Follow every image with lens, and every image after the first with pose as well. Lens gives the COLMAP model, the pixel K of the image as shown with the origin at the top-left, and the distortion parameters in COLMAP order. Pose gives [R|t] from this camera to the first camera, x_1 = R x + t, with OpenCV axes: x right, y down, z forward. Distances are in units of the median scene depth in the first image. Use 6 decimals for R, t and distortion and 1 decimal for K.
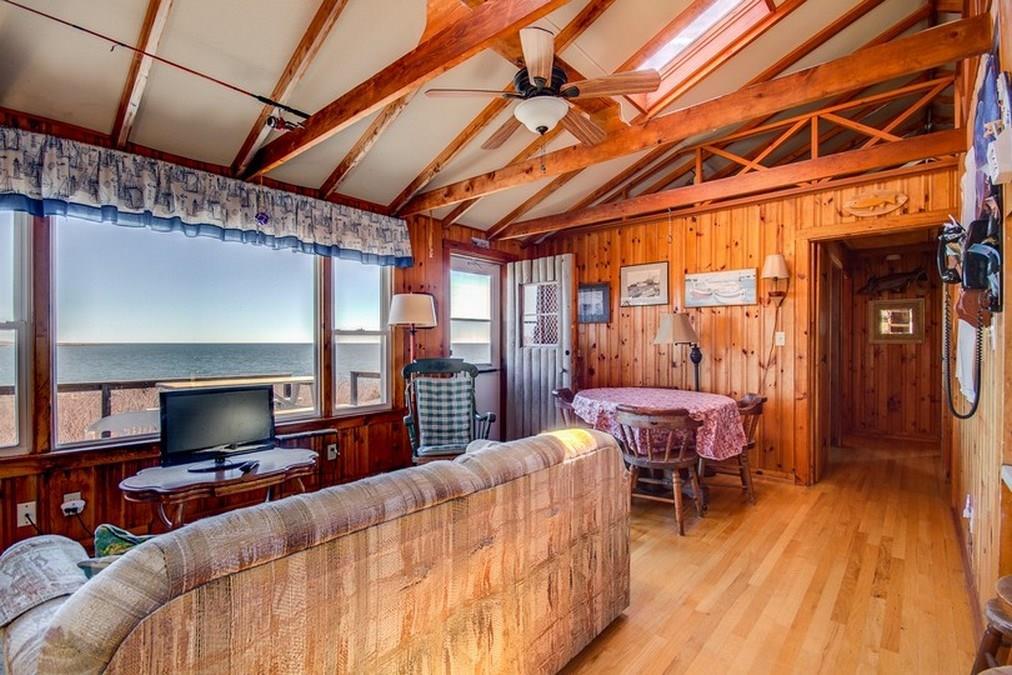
lens RADIAL K [[471.1, 0, 511.0], [0, 471.1, 343.8], [0, 0, 1]] dist [0.005445, -0.008690]
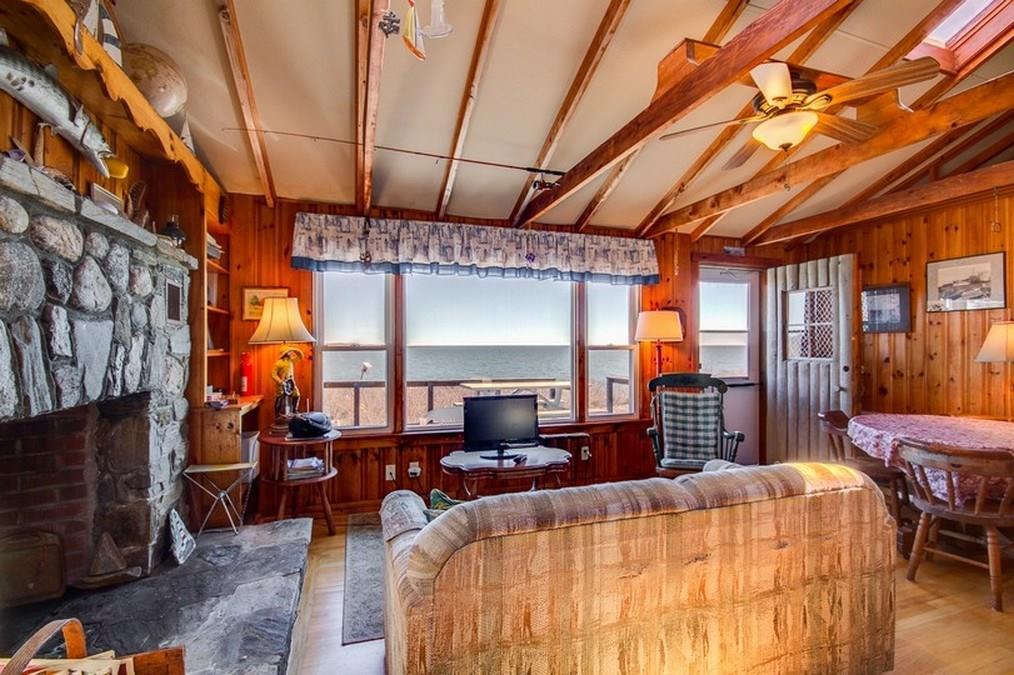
lens RADIAL K [[472.0, 0, 512.1], [0, 472.0, 343.8], [0, 0, 1]] dist [0.005445, -0.008690]
pose [[0.860298, -0.000118, -0.509791, 0.063250], [-0.002115, 0.999991, -0.003799, -0.037883], [0.509787, 0.004347, 0.860290, -0.090922]]
